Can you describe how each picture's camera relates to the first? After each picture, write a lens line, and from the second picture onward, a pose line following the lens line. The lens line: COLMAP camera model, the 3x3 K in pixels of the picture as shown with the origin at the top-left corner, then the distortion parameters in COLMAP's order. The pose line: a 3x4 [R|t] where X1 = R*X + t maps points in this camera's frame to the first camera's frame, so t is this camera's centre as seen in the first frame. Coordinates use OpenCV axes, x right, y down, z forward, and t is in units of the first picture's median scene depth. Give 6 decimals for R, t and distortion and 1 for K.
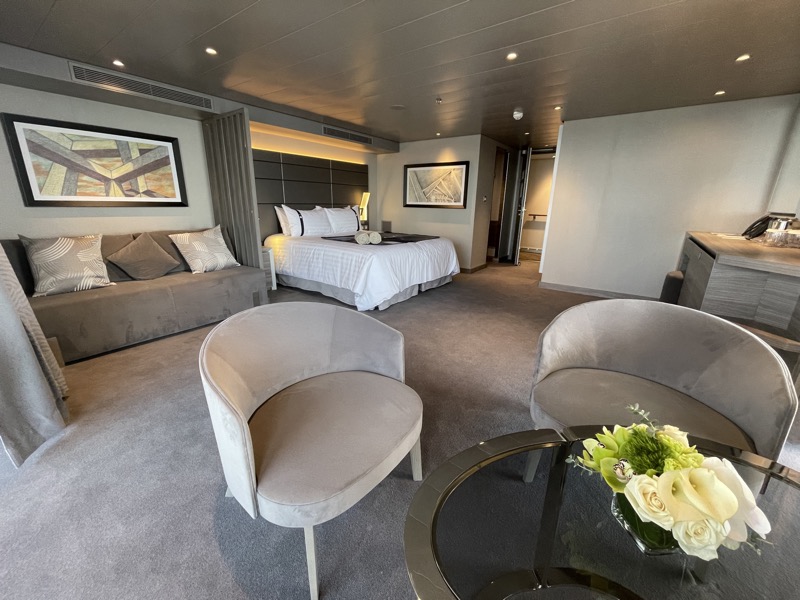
lens RADIAL K [[321.9, 0, 396.4], [0, 321.9, 301.9], [0, 0, 1]] dist [-0.002713, 0.000172]
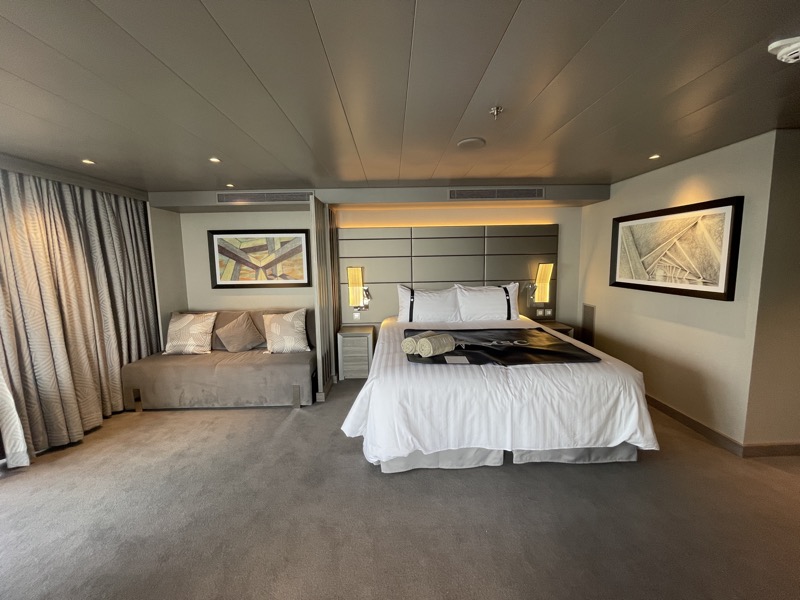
lens RADIAL K [[321.9, 0, 397.4], [0, 321.9, 297.0], [0, 0, 1]] dist [-0.002713, 0.000172]
pose [[0.611118, 0.069114, -0.788516, 0.386427], [-0.208119, 0.975160, -0.075824, -0.234092], [0.763689, 0.210443, 0.610322, 0.546793]]
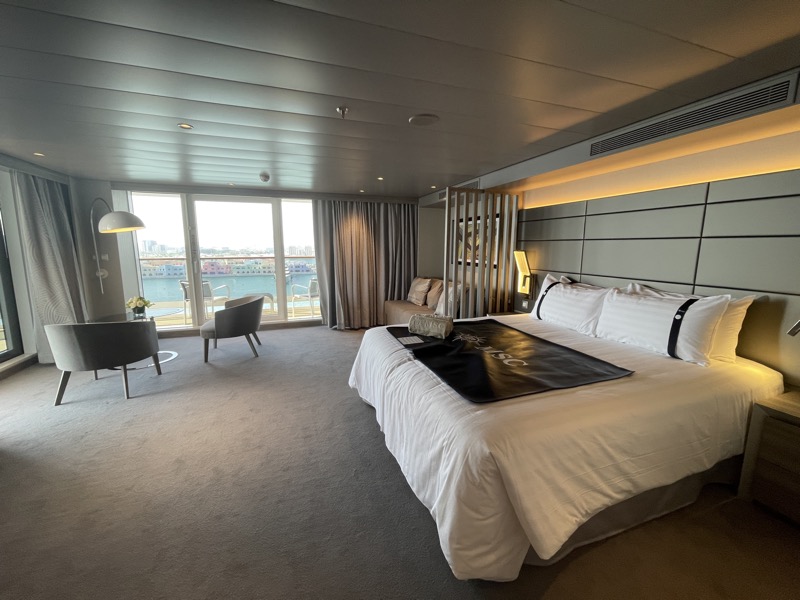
lens RADIAL K [[321.9, 0, 400.5], [0, 321.9, 298.7], [0, 0, 1]] dist [-0.002713, 0.000172]
pose [[-0.548258, 0.122311, -0.827317, 0.505738], [-0.252161, 0.919032, 0.302976, -0.449937], [0.797388, 0.374726, -0.473025, 1.280983]]
